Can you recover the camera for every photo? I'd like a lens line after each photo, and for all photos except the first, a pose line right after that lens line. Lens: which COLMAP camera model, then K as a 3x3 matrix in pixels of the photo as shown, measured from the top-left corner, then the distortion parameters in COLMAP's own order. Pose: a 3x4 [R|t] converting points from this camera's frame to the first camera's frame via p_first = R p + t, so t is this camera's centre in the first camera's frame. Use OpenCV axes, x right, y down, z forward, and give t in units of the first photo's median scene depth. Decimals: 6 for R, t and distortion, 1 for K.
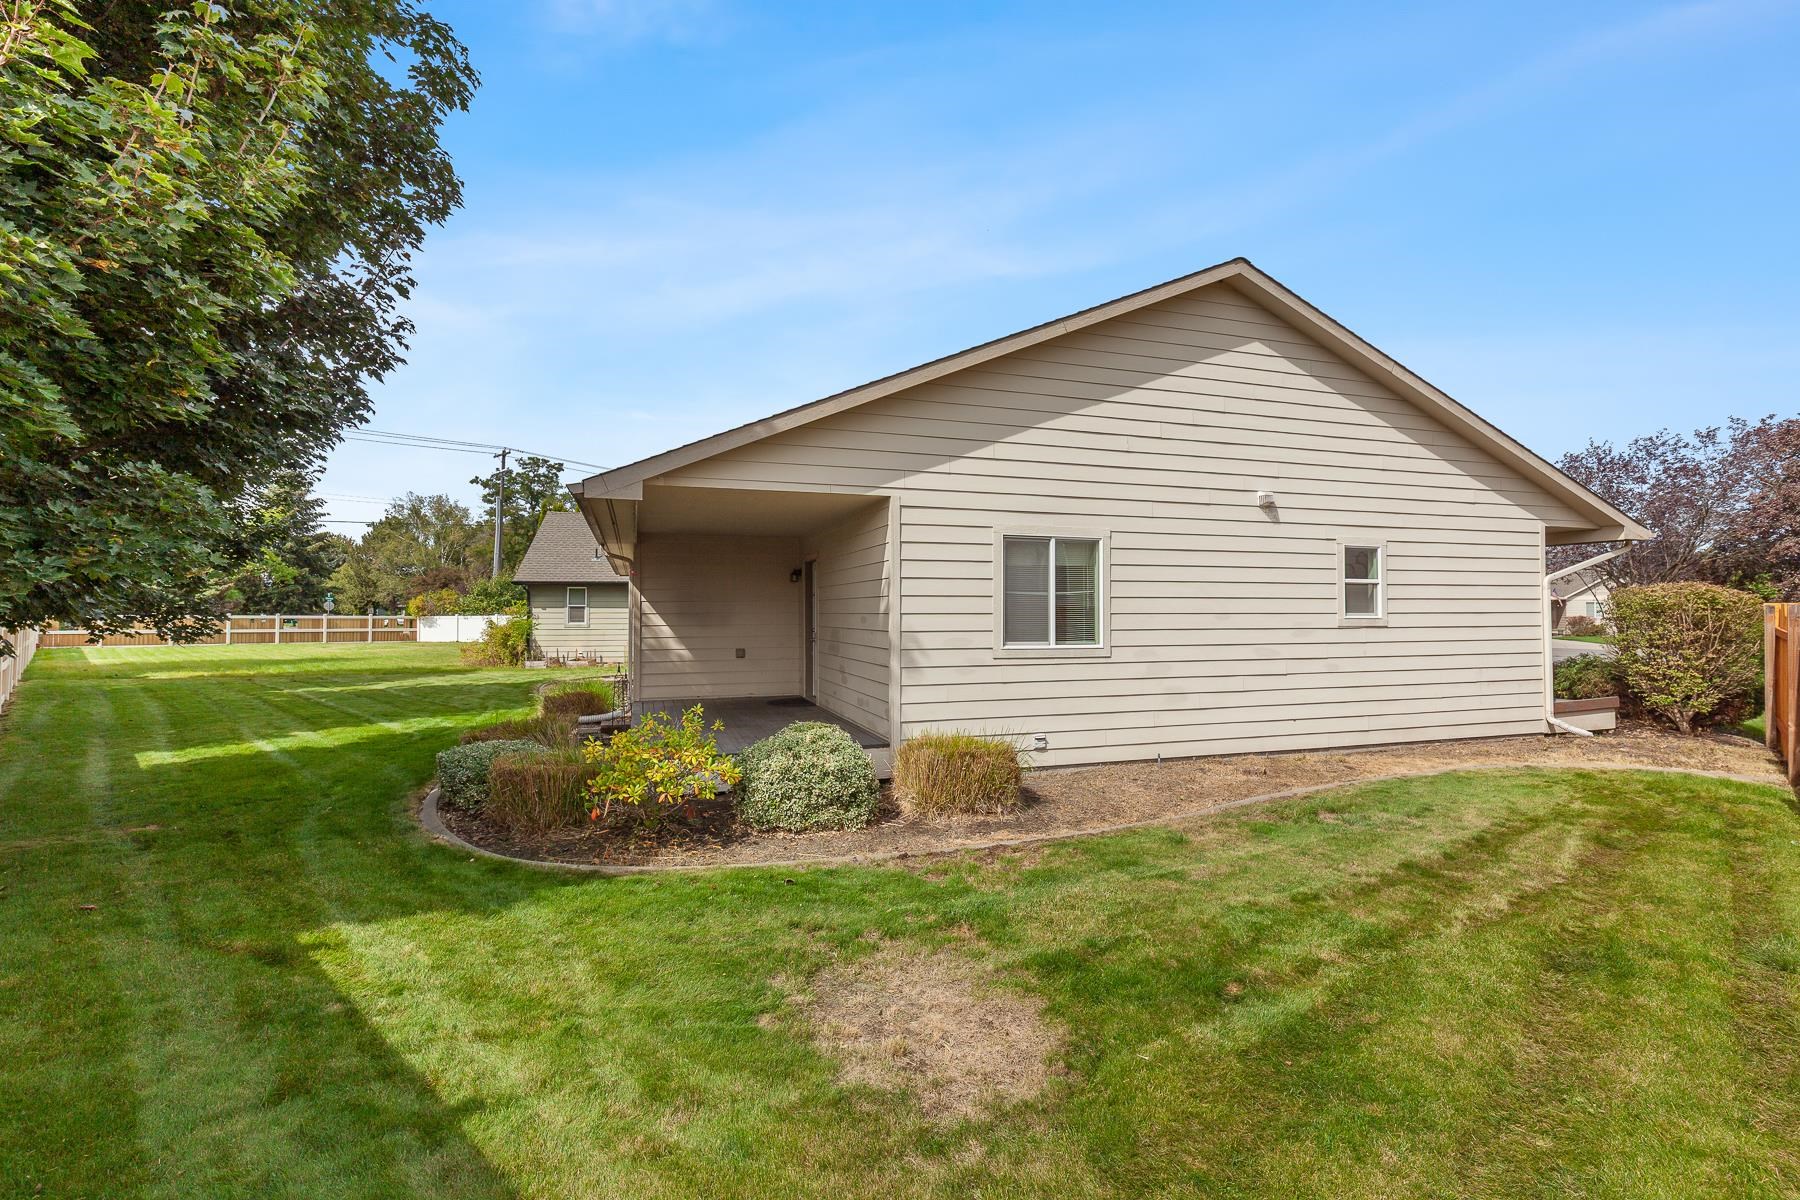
lens RADIAL K [[819.8, 0, 900.8], [0, 819.8, 605.3], [0, 0, 1]] dist [0.005402, 0.000420]
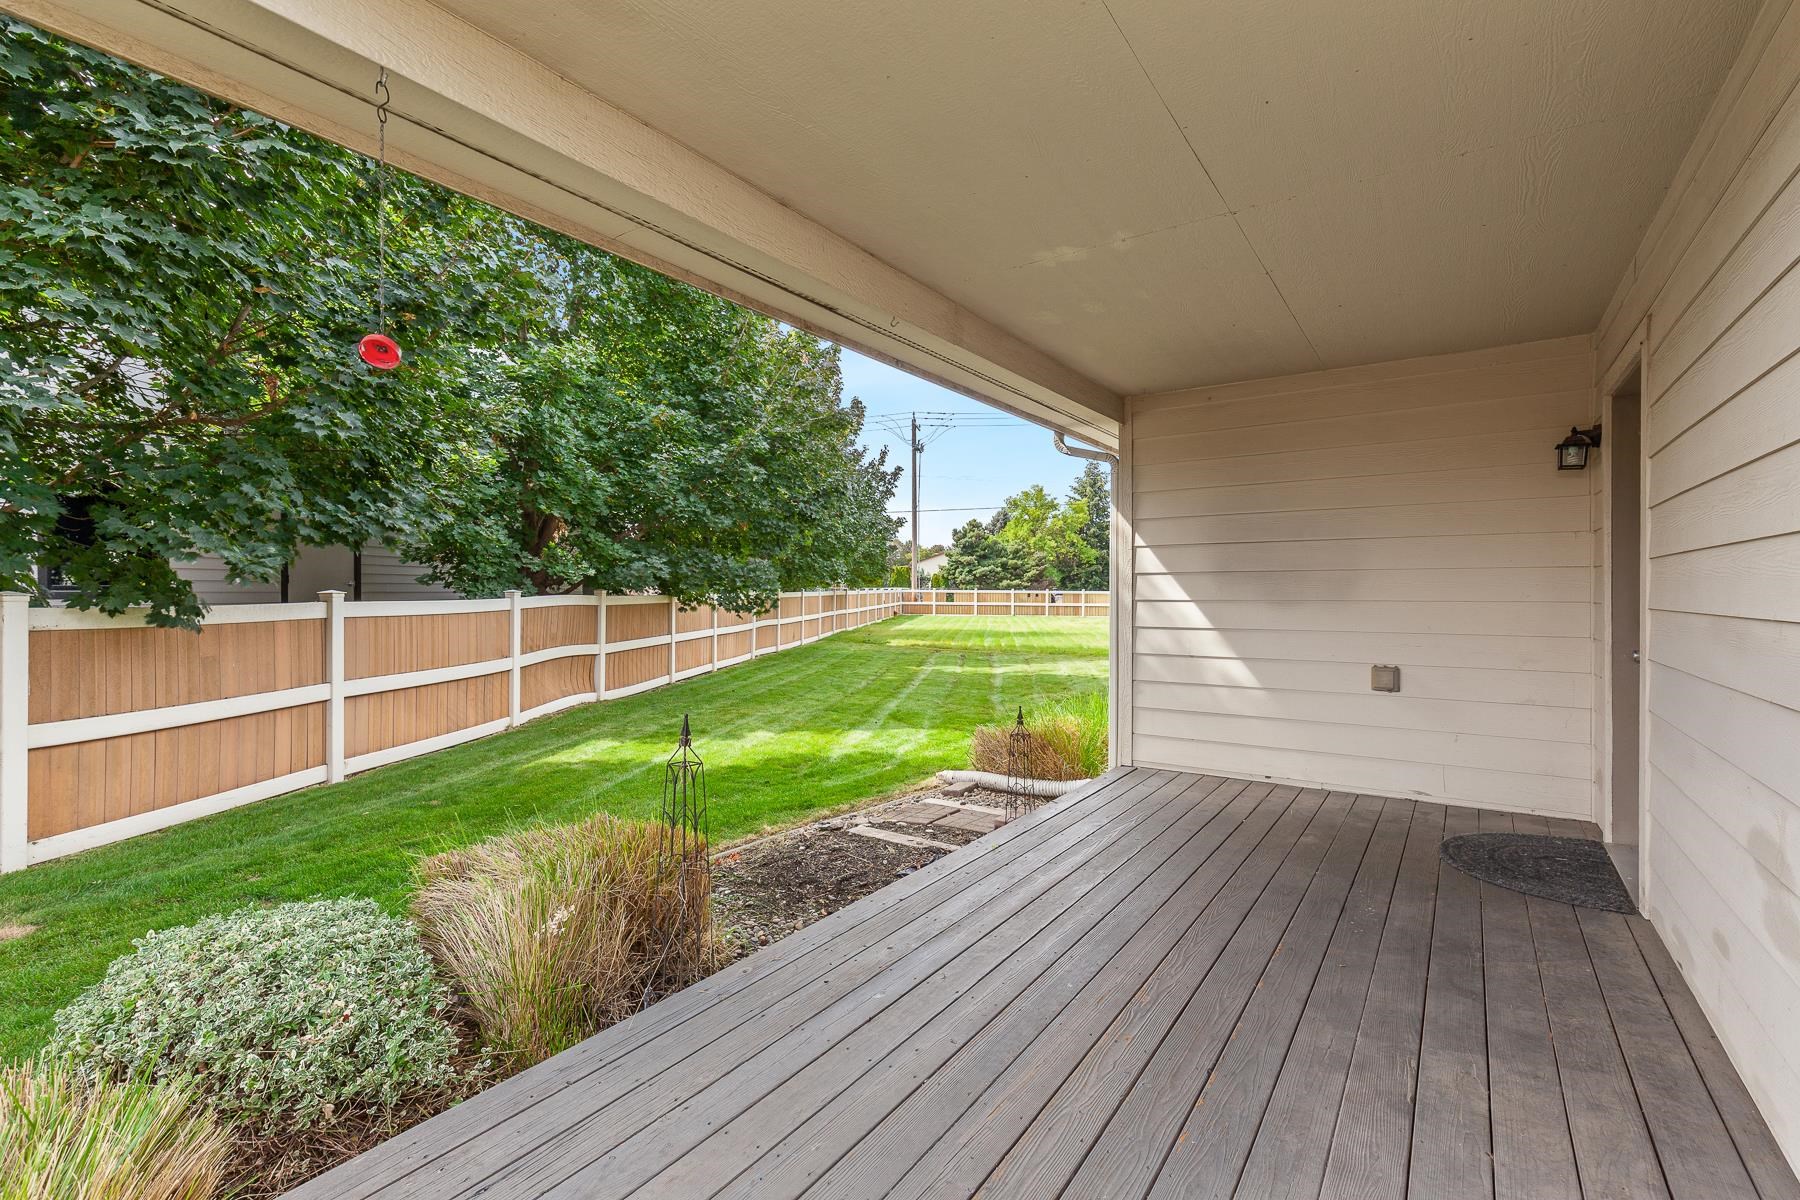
lens RADIAL K [[819.8, 0, 906.1], [0, 819.8, 596.5], [0, 0, 1]] dist [0.005402, 0.000420]
pose [[0.627892, 0.007841, -0.778261, -0.043707], [0.004928, 0.999889, 0.014050, 0.015392], [0.778285, -0.012657, 0.627783, 0.607315]]
